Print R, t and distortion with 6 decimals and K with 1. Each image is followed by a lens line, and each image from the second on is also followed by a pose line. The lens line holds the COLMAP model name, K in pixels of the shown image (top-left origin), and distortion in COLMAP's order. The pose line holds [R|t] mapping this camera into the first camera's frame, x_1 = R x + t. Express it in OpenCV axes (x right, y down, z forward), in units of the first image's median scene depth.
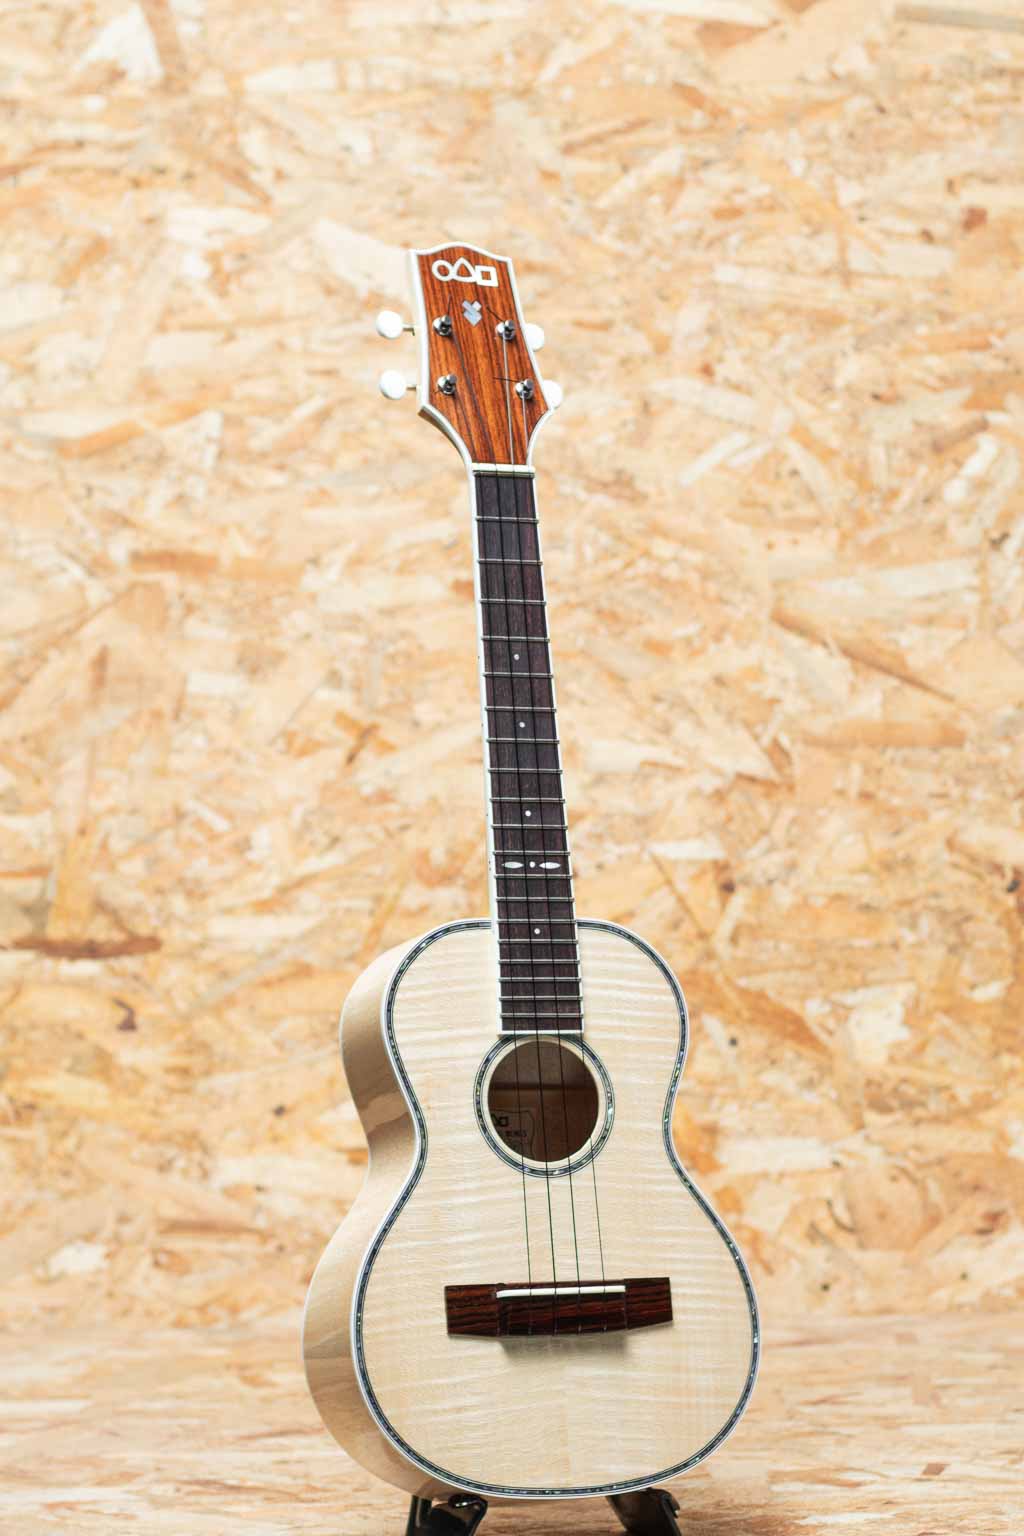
lens RADIAL K [[5277.2, 0, 512.0], [0, 5277.2, 768.0], [0, 0, 1]] dist [-0.111971, 0.590169]
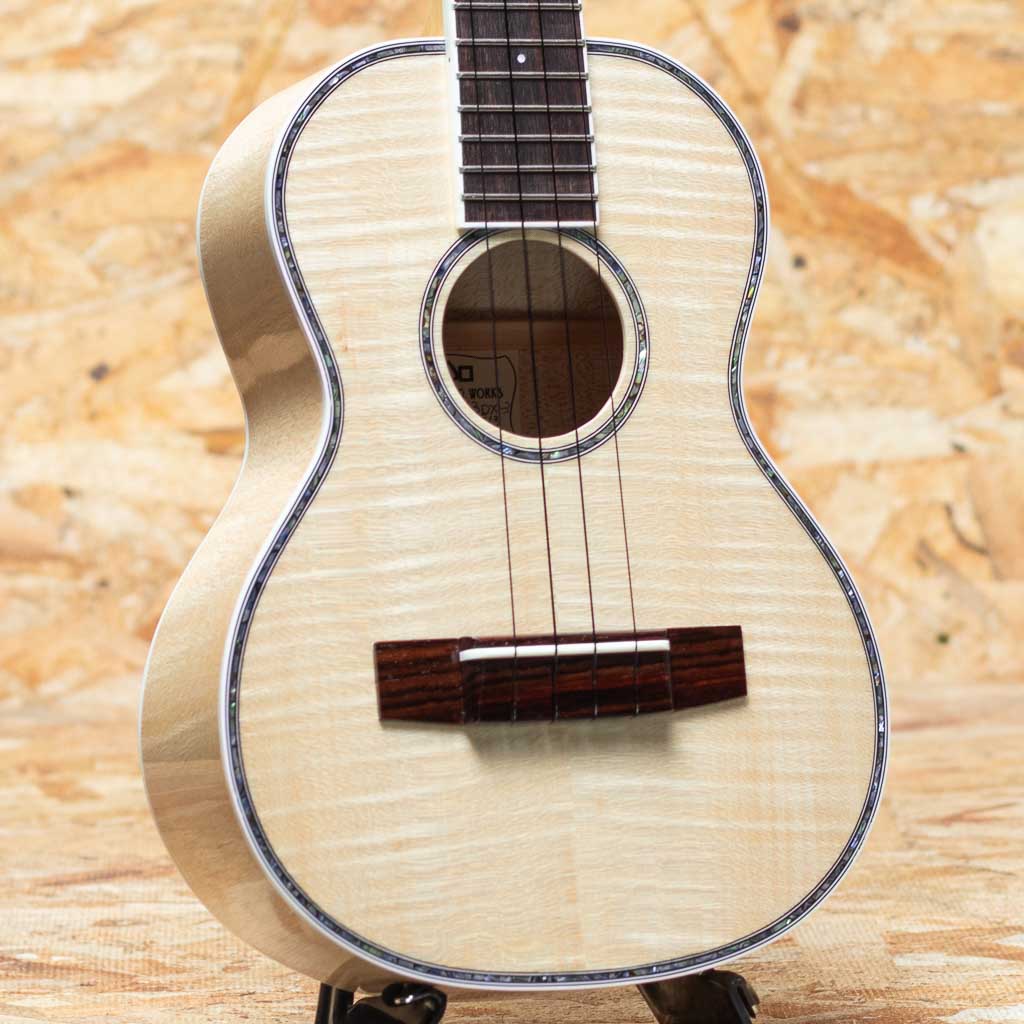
lens RADIAL K [[6736.1, 0, 512.0], [0, 6736.1, 512.0], [0, 0, 1]] dist [-0.099292, 3.217383]
pose [[0.999835, -0.006242, 0.017060, -0.009920], [0.004863, 0.996805, 0.079728, 0.021323], [-0.017503, -0.079631, 0.996671, 0.225706]]
